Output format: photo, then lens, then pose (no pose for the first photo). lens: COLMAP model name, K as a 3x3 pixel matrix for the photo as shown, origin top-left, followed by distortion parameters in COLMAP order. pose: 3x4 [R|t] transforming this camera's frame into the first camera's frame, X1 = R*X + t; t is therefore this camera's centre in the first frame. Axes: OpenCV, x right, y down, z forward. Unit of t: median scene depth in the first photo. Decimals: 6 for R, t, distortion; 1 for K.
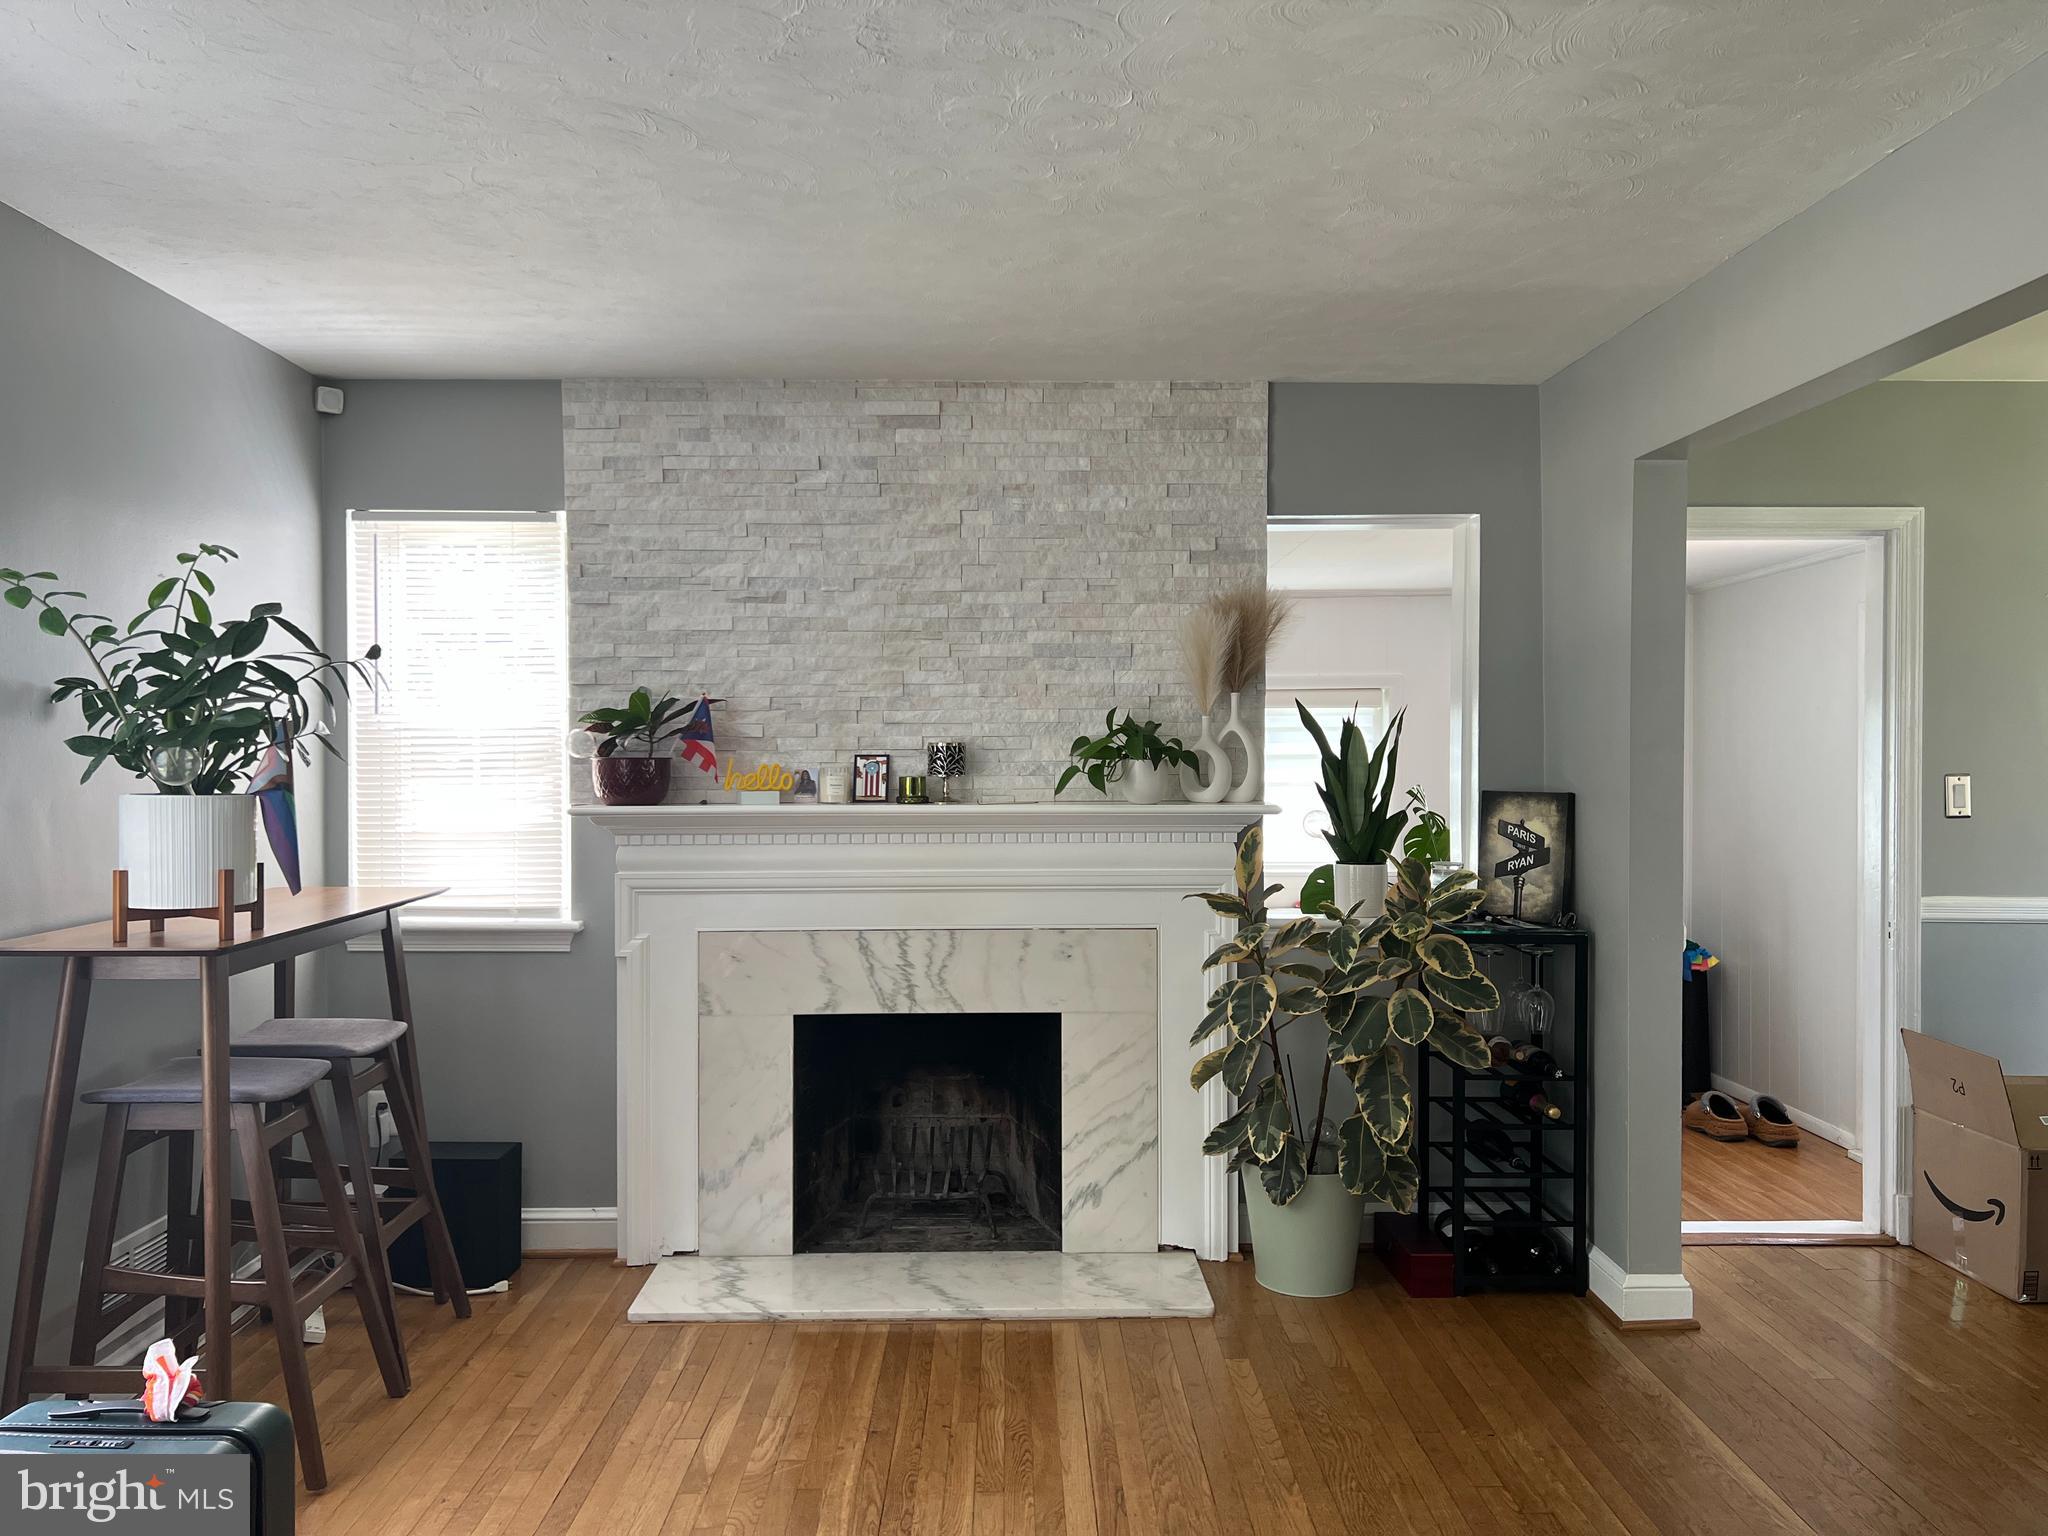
lens RADIAL K [[1568.8, 0, 1024.0], [0, 1568.8, 768.0], [0, 0, 1]] dist [0.219886, -0.526452]
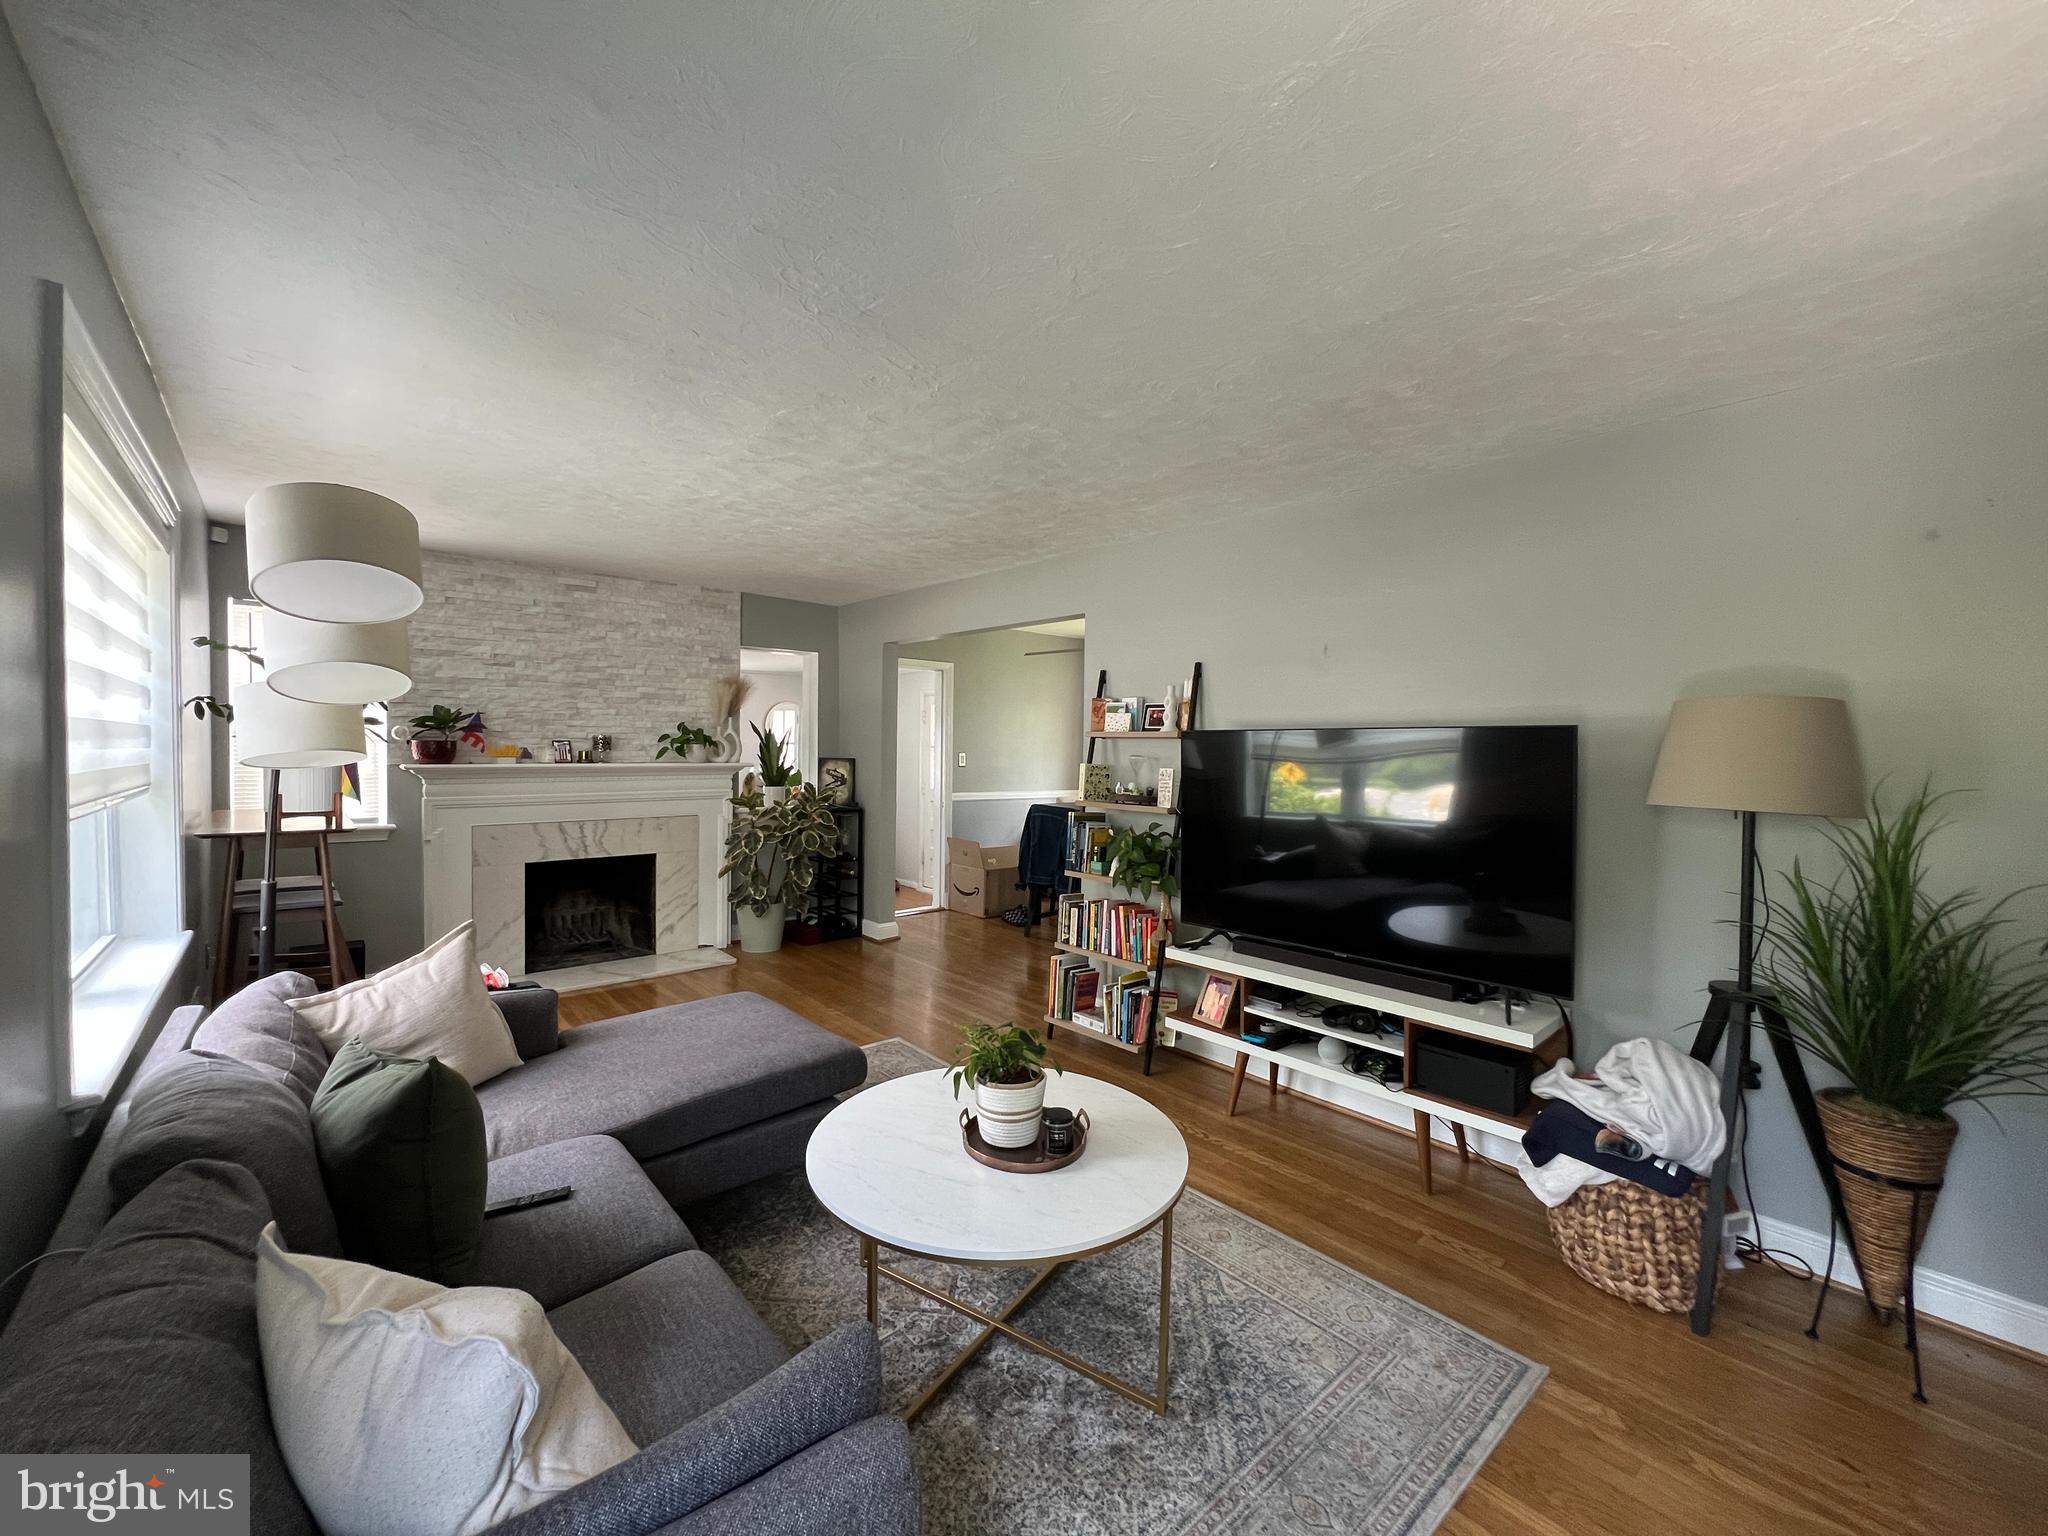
lens RADIAL K [[826.7, 0, 1024.0], [0, 826.7, 768.0], [0, 0, 1]] dist [0.000715, 0.000079]
pose [[0.760182, -0.006951, 0.649673, -0.350451], [-0.003374, 0.999887, 0.014645, 0.010286], [-0.649701, -0.013324, 0.760073, -0.267653]]
